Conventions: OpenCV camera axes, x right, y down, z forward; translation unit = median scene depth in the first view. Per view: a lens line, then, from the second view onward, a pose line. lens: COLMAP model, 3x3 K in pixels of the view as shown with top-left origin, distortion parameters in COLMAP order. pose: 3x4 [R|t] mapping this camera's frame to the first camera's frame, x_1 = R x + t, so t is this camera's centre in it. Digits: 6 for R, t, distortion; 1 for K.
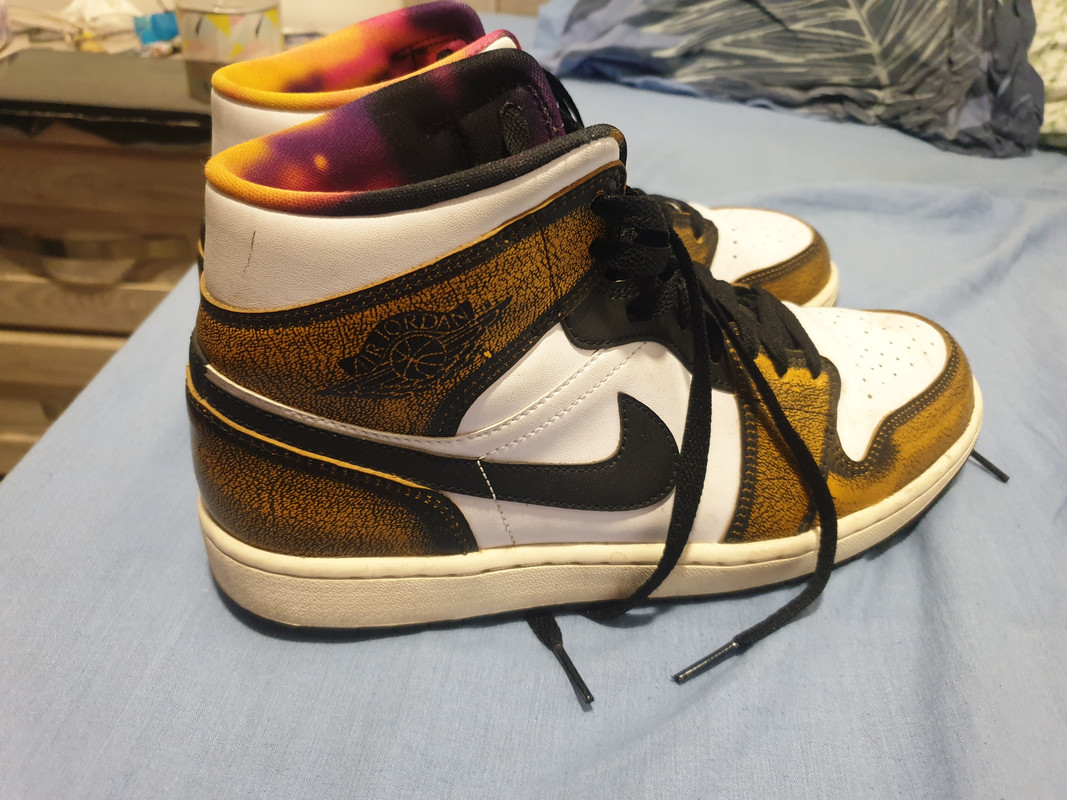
lens RADIAL K [[795.7, 0, 533.5], [0, 795.7, 400.0], [0, 0, 1]] dist [0.014738, 0.002779]
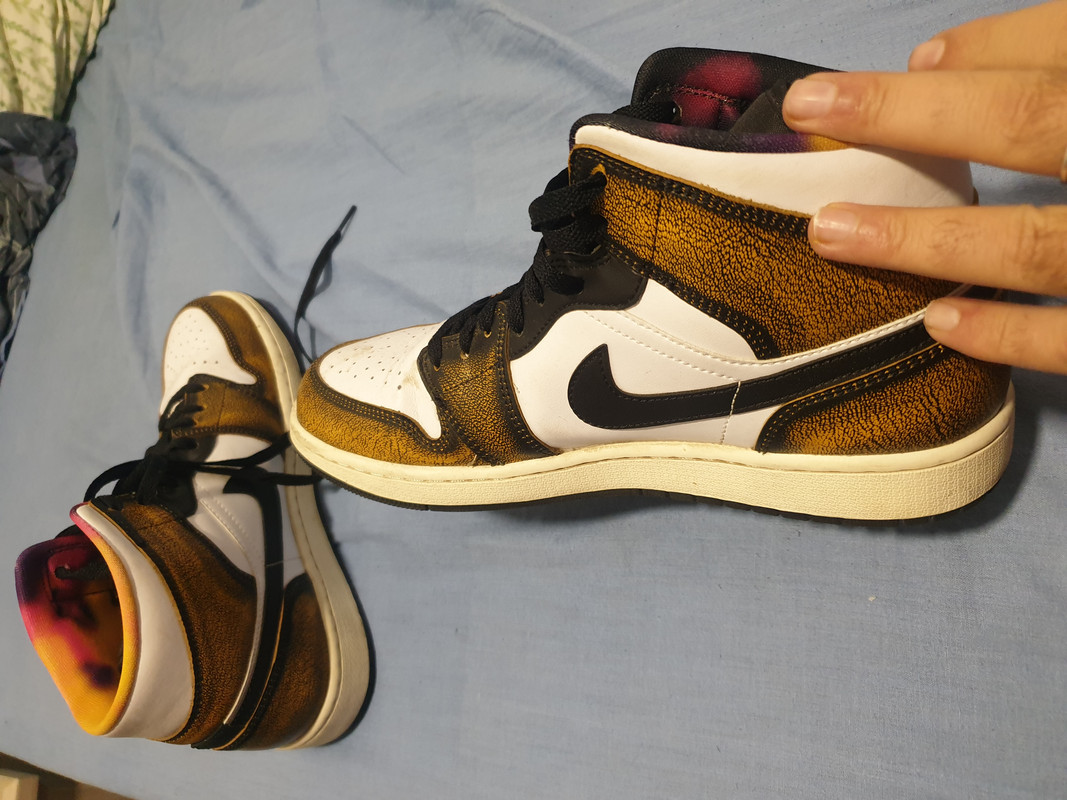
lens RADIAL K [[795.7, 0, 533.5], [0, 795.7, 400.0], [0, 0, 1]] dist [0.014738, 0.002779]
pose [[-0.066844, -0.970331, 0.232357, -0.075470], [0.942269, 0.015192, 0.334512, -0.061691], [-0.328117, 0.241303, 0.913297, -0.186117]]
